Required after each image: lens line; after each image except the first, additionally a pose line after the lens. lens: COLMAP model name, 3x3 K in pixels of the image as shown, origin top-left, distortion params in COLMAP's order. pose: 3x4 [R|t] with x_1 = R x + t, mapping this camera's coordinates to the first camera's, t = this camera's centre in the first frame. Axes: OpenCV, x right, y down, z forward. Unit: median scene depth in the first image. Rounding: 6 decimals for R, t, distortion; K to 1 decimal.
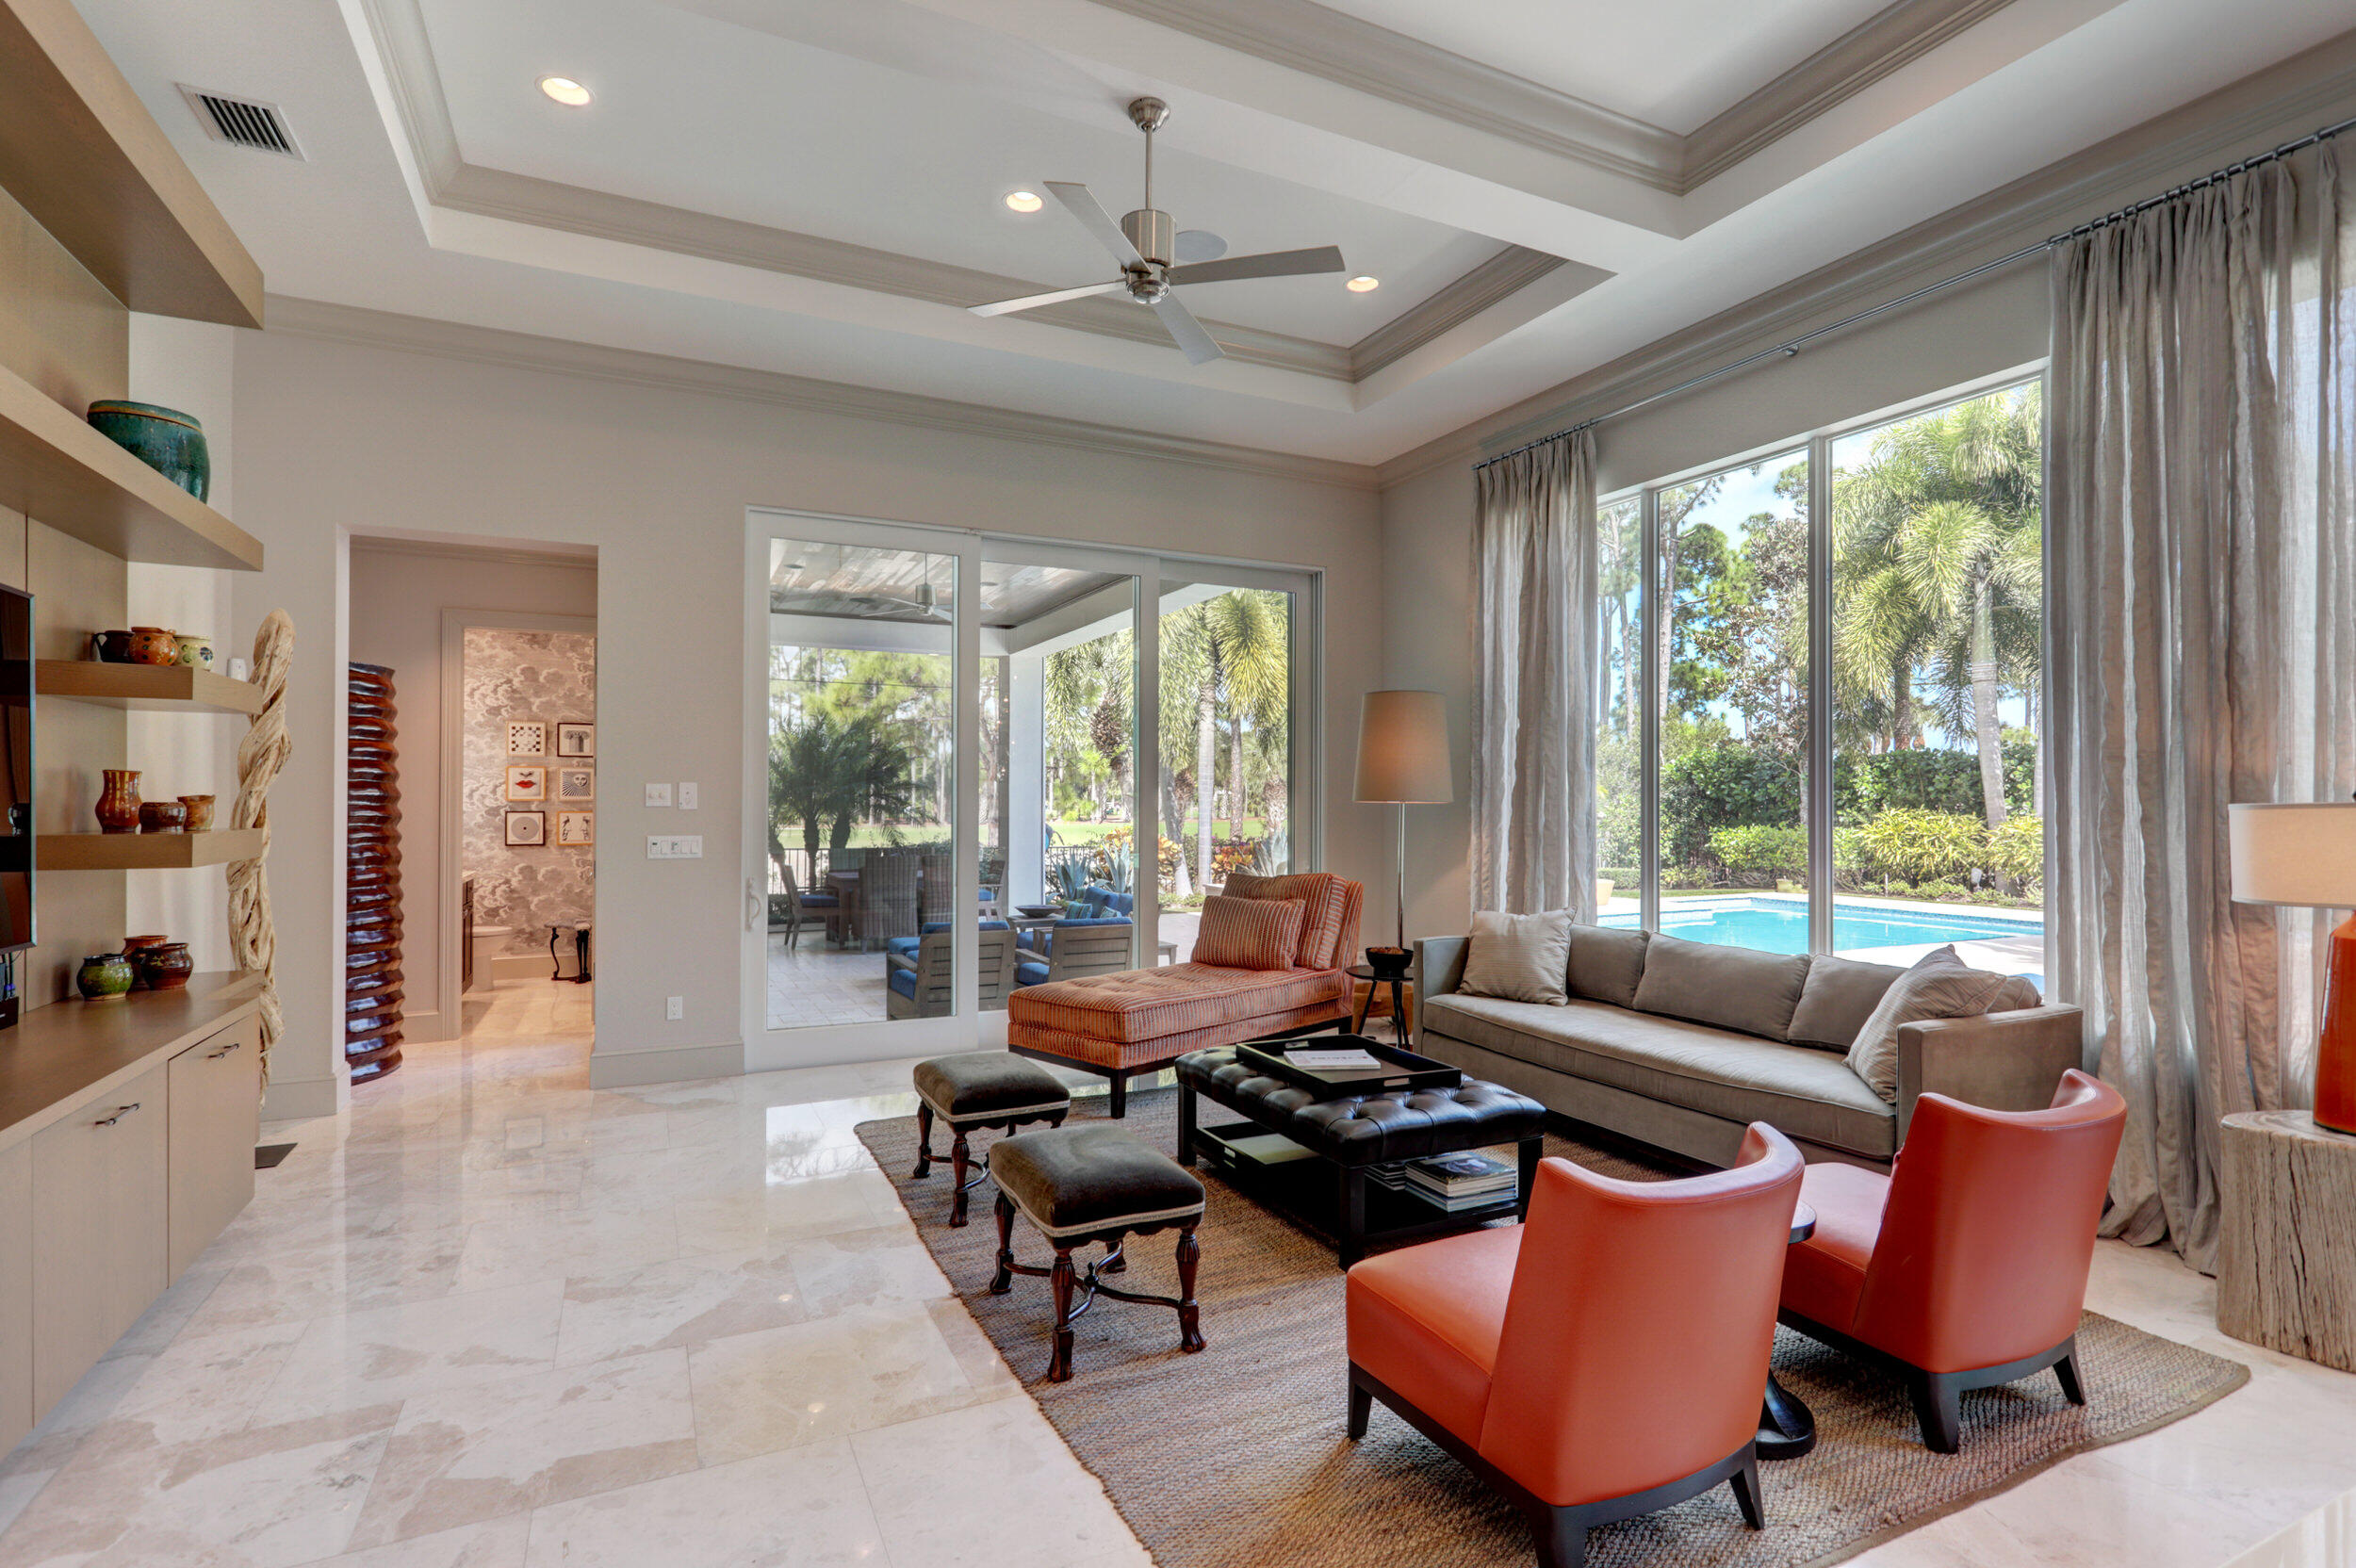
lens RADIAL K [[1125.7, 0, 1185.1], [0, 1125.7, 793.6], [0, 0, 1]] dist [0.000639, 0.000497]
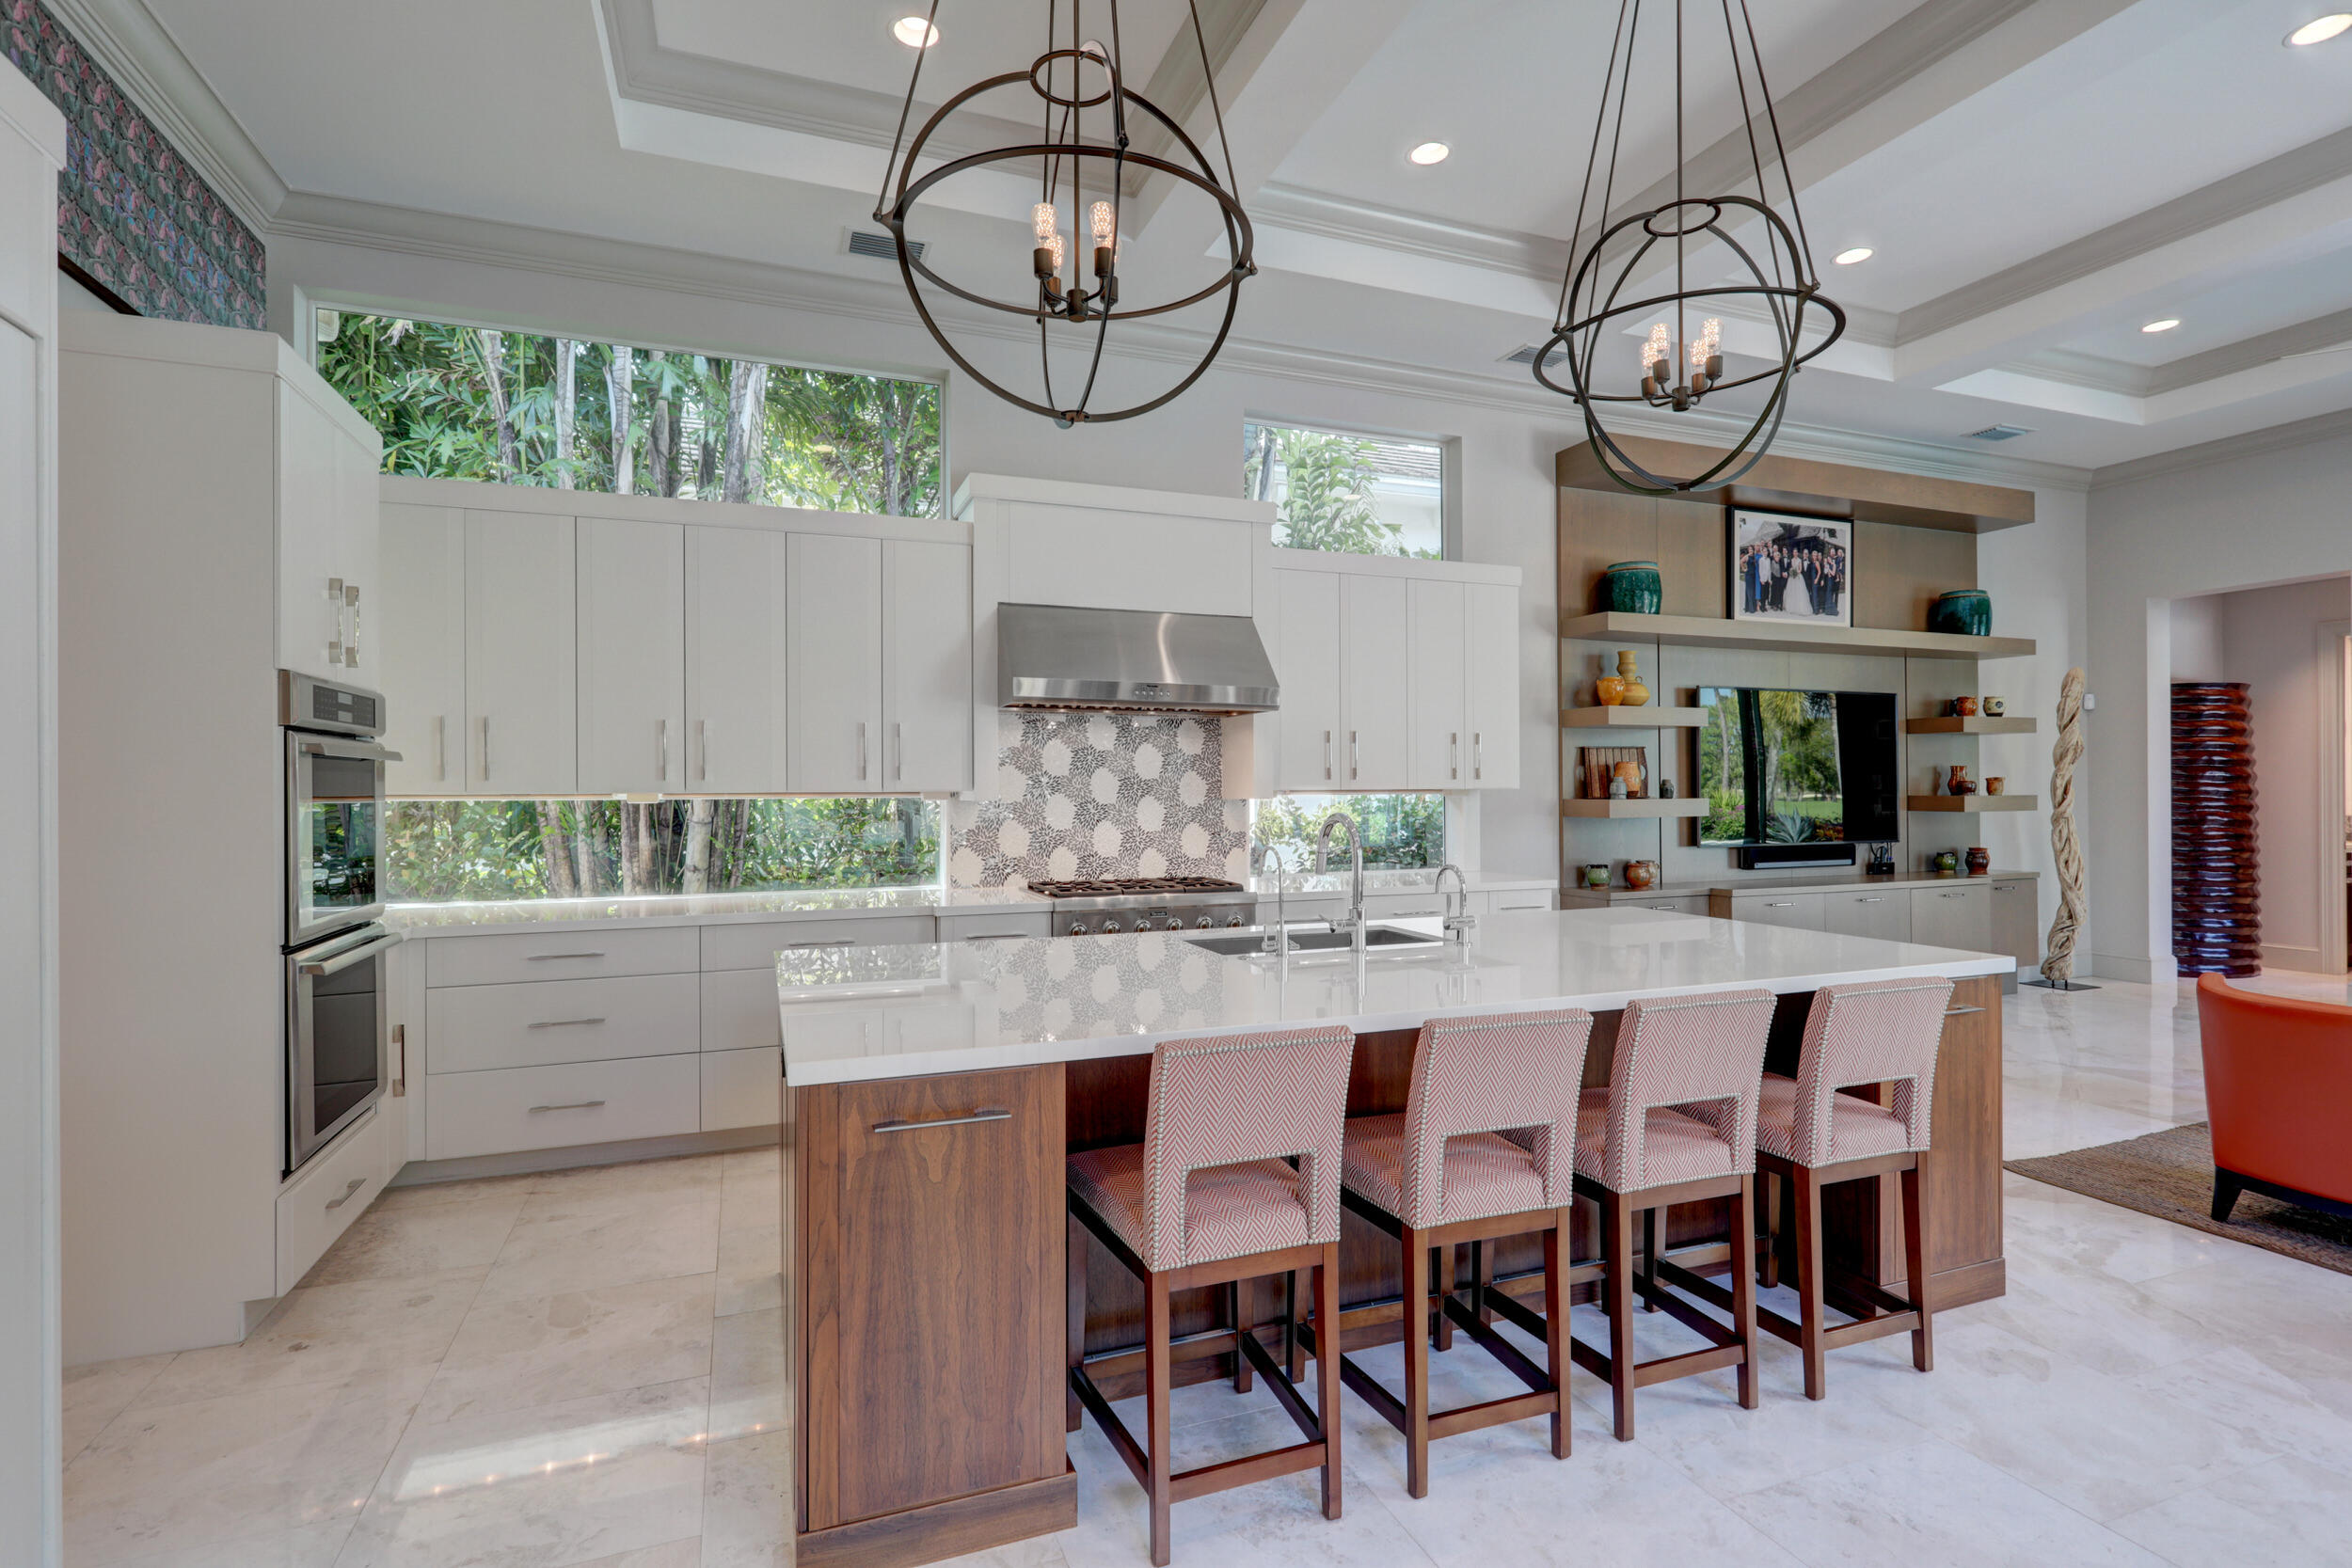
lens RADIAL K [[1123.7, 0, 1183.4], [0, 1123.7, 788.0], [0, 0, 1]] dist [0.000639, 0.000497]
pose [[-0.077902, -0.002694, -0.996957, 0.784485], [0.010602, 0.999938, -0.003531, 0.007853], [0.996905, -0.010845, -0.077869, -0.170667]]
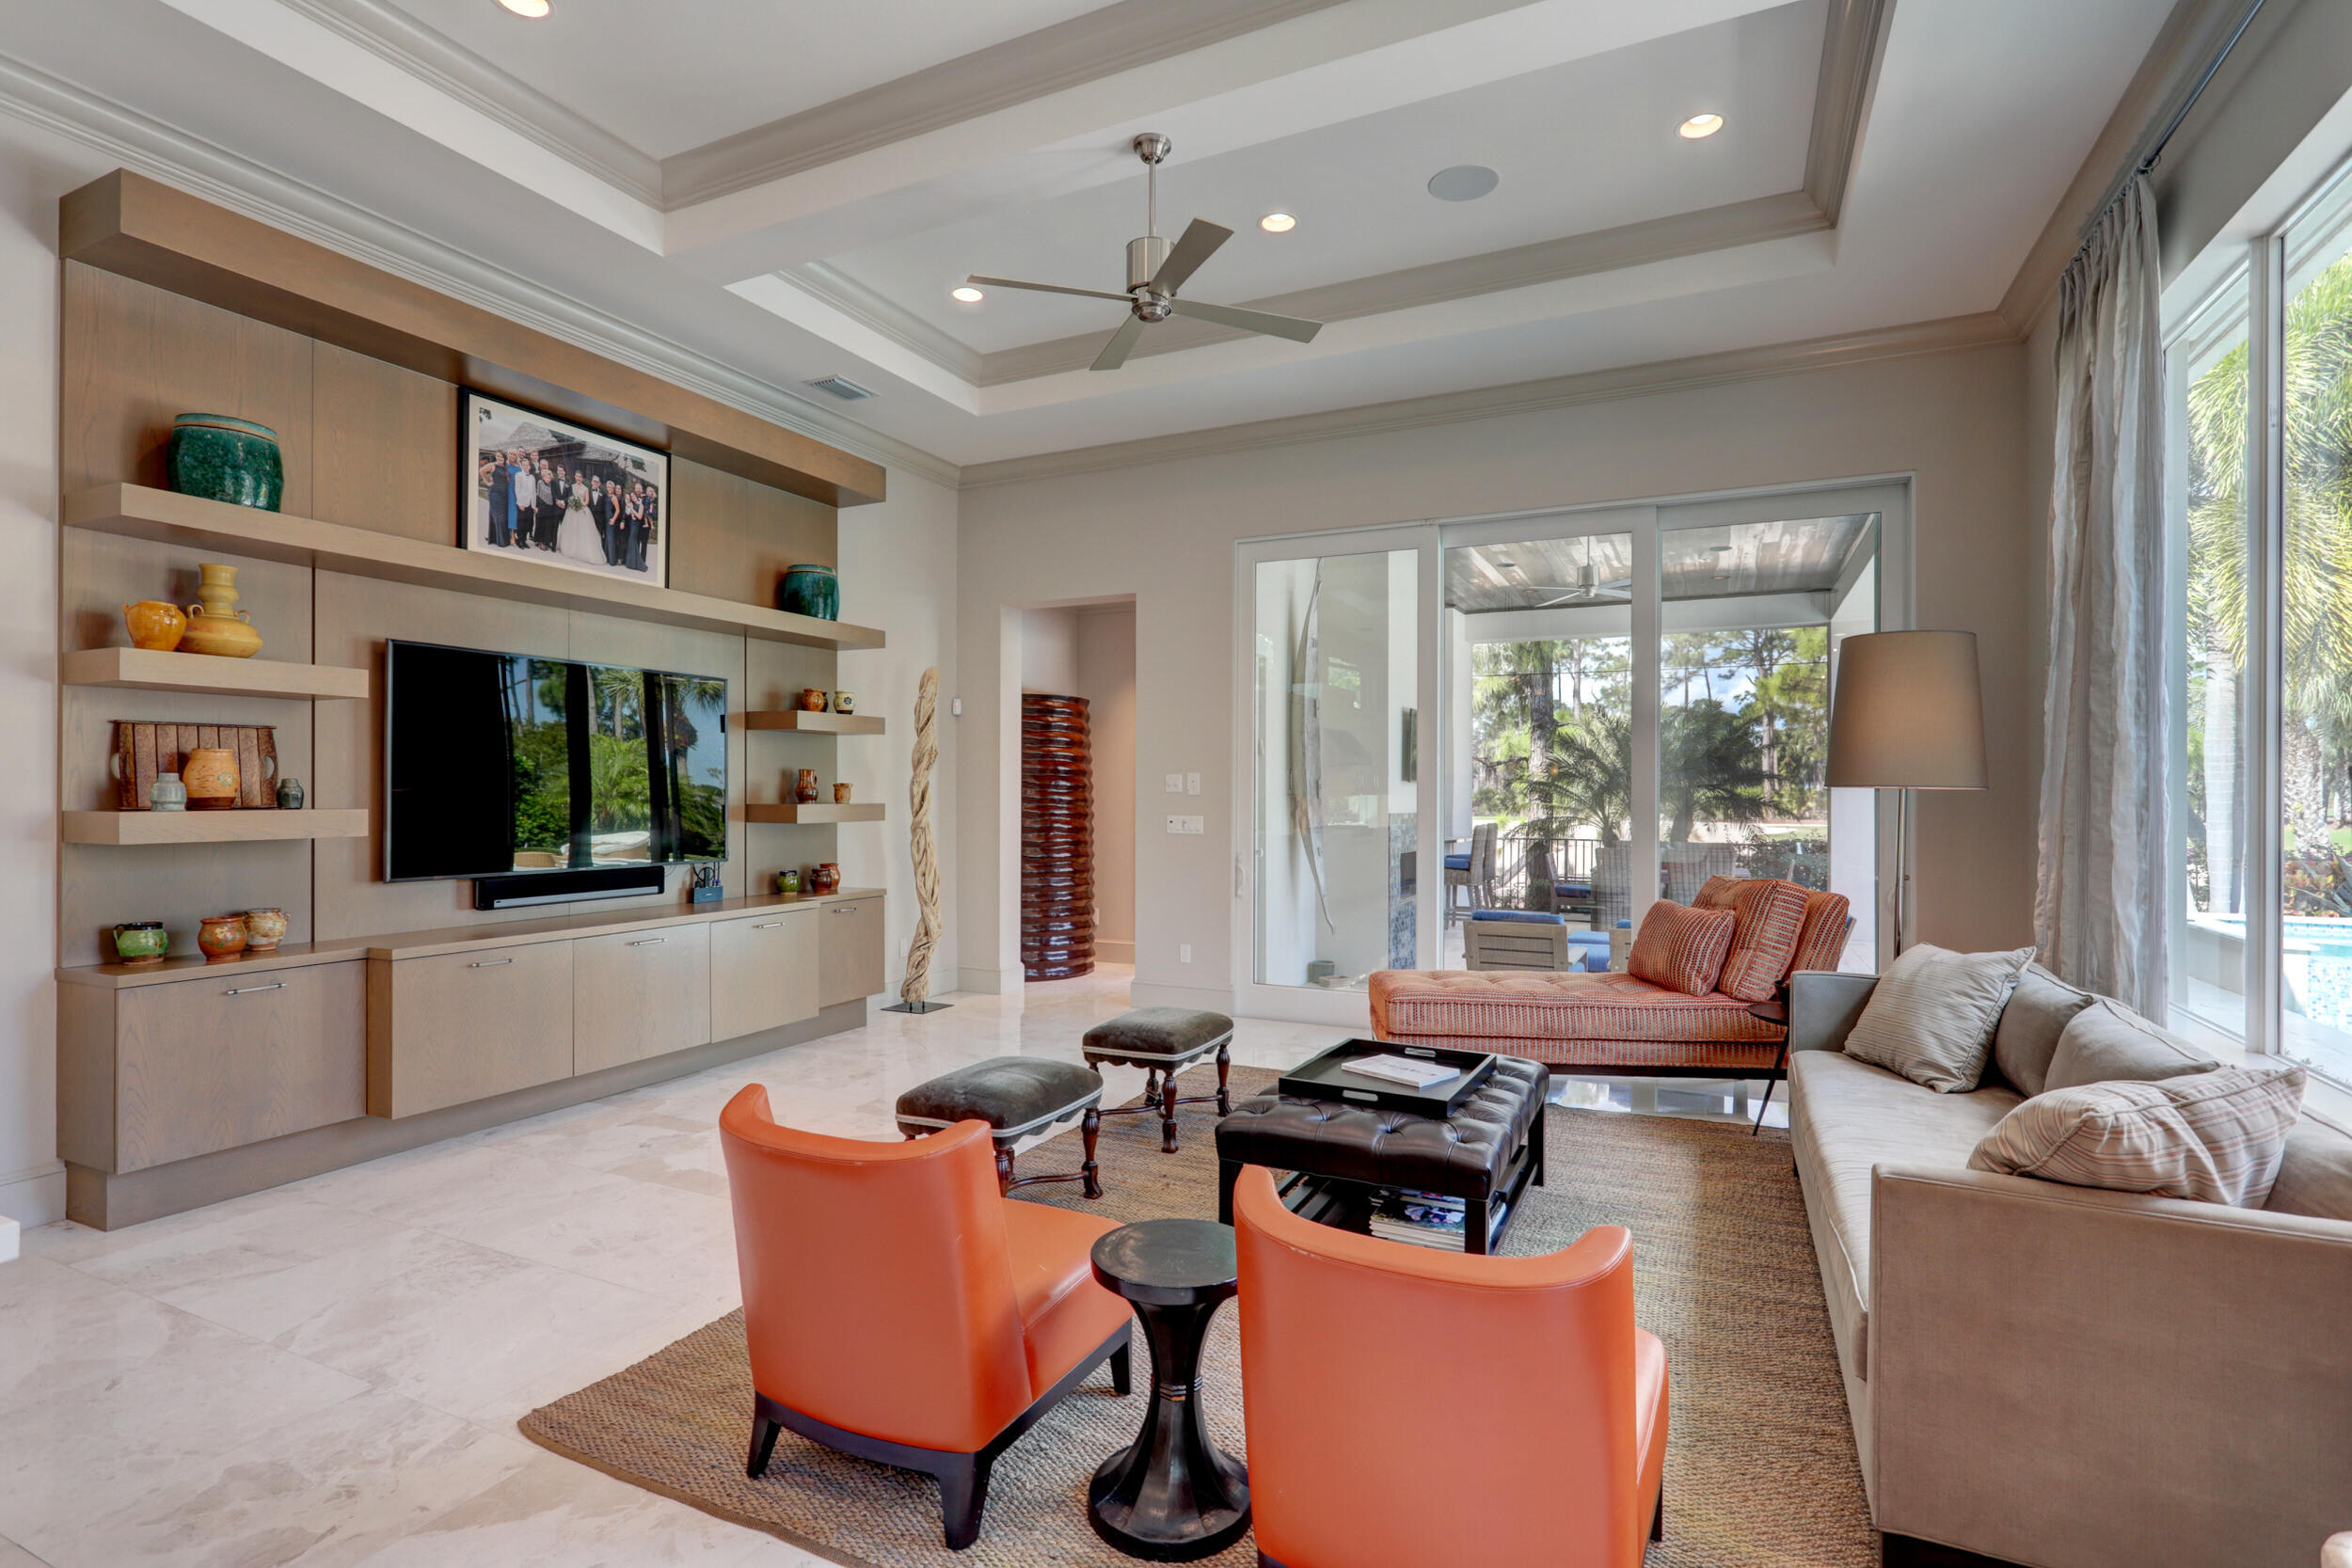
lens RADIAL K [[1123.7, 0, 1181.4], [0, 1123.7, 794.1], [0, 0, 1]] dist [0.000639, 0.000497]
pose [[0.623078, 0.000655, -0.782160, 0.523818], [0.002738, 0.999992, 0.003018, 0.009302], [0.782155, -0.004022, 0.623071, 0.220408]]
